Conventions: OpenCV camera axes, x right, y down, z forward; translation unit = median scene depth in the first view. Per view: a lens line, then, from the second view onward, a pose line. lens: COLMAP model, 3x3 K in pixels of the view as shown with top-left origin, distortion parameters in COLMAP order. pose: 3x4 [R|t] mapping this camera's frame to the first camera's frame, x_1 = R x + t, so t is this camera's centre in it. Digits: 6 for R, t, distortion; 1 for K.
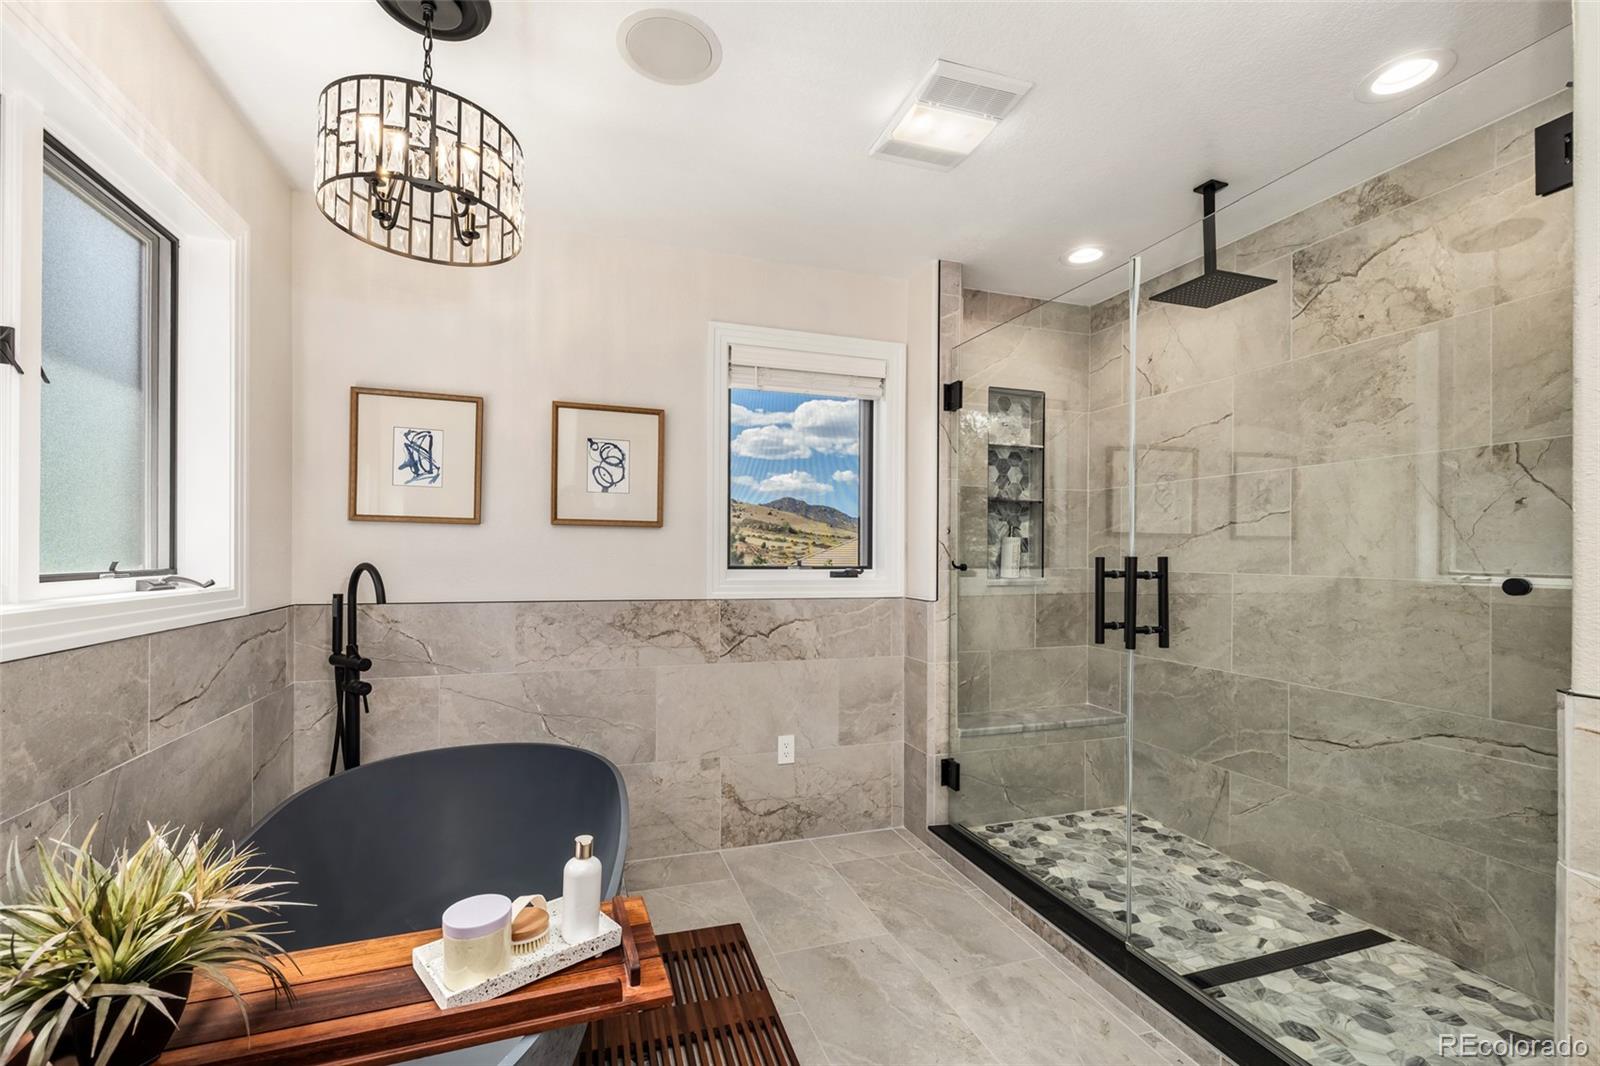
lens RADIAL K [[665.9, 0, 801.5], [0, 665.9, 541.5], [0, 0, 1]] dist [-0.003519, 0.000014]
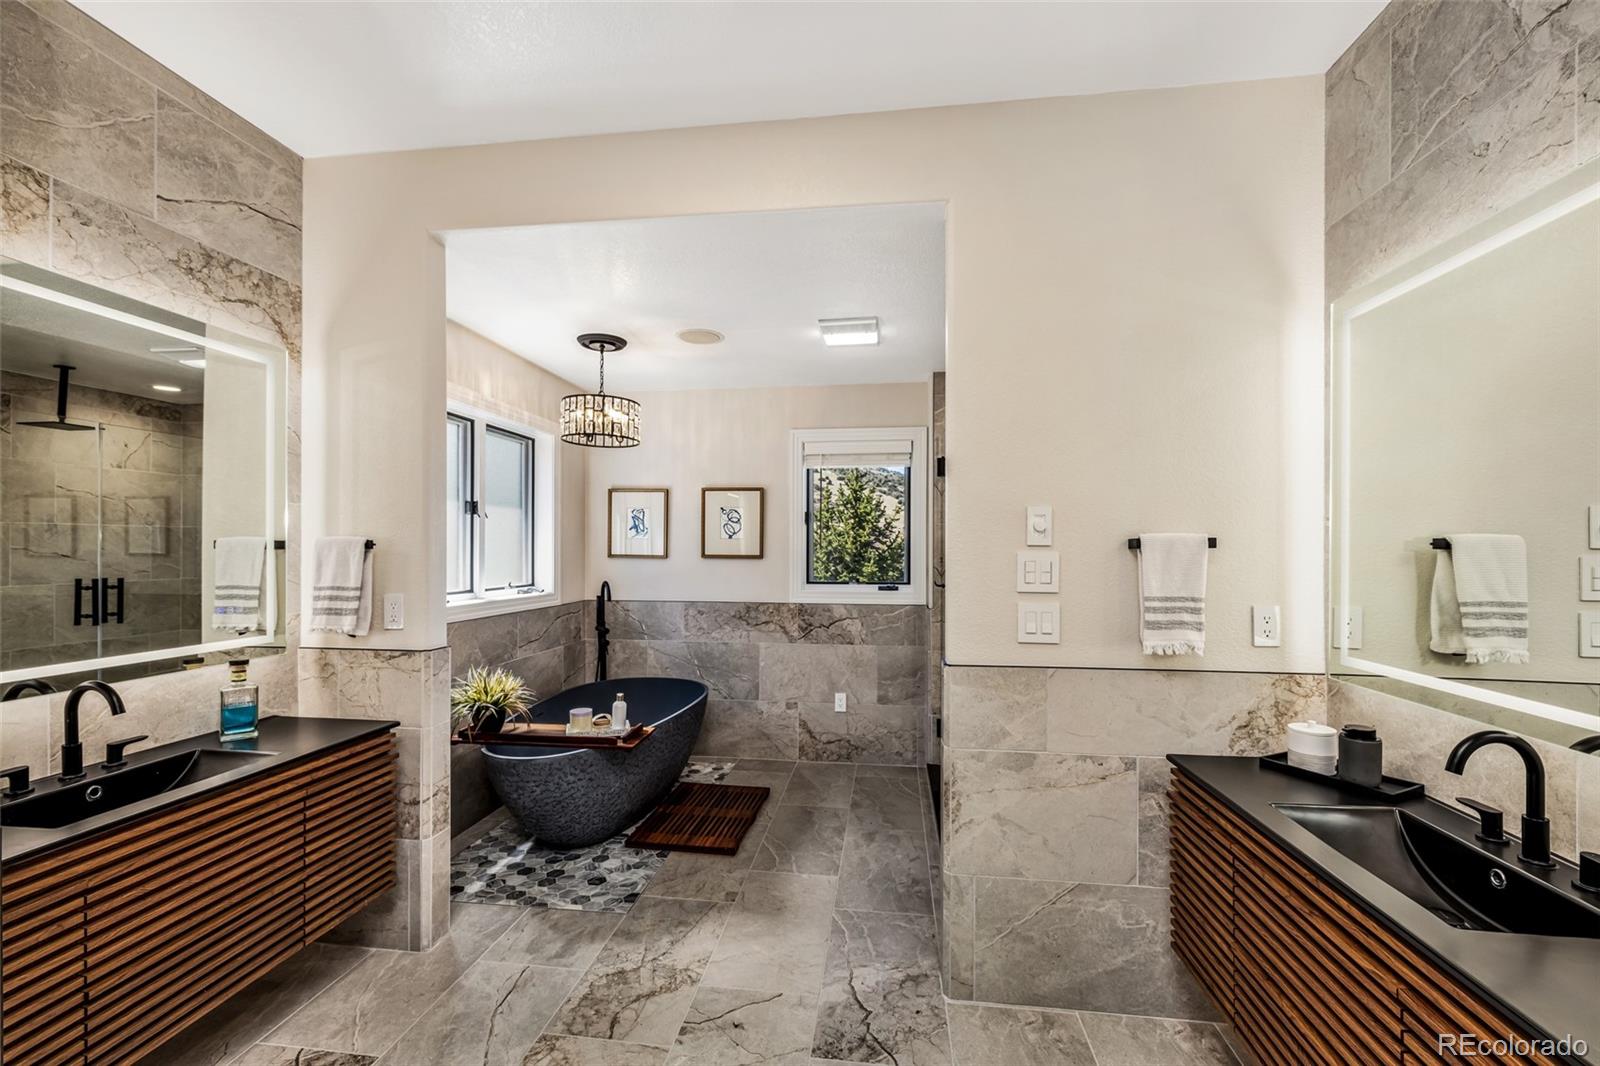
lens RADIAL K [[665.9, 0, 801.5], [0, 665.9, 541.5], [0, 0, 1]] dist [-0.003519, 0.000014]
pose [[0.891672, -0.013945, -0.452467, 0.630581], [0.015209, 0.999884, -0.000845, -0.061554], [0.452426, -0.006128, 0.891781, -0.428207]]
